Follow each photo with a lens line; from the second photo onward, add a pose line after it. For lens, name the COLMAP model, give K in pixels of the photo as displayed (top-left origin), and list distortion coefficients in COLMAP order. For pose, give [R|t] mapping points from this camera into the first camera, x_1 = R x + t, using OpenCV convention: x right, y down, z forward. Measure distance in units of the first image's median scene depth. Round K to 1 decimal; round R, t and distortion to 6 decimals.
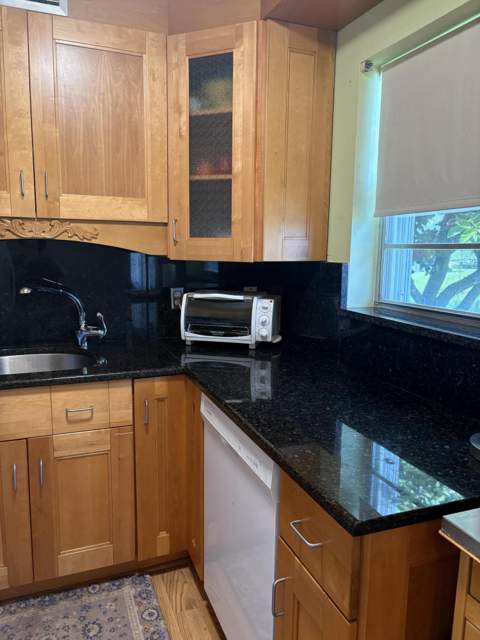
lens RADIAL K [[486.7, 0, 242.6], [0, 486.7, 319.5], [0, 0, 1]] dist [0.014377, -0.020137]
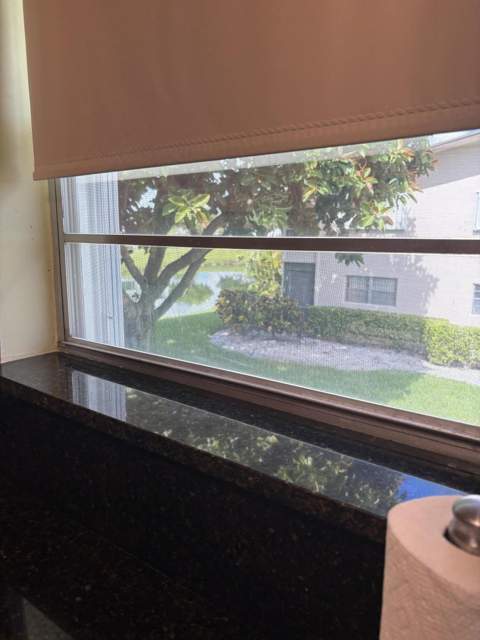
lens RADIAL K [[486.7, 0, 240.0], [0, 486.7, 317.4], [0, 0, 1]] dist [0.014377, -0.020137]
pose [[0.851959, -0.109735, 0.511980, 0.046660], [0.088491, 0.993903, 0.065774, -0.022354], [-0.516077, -0.010731, 0.856475, 0.122980]]
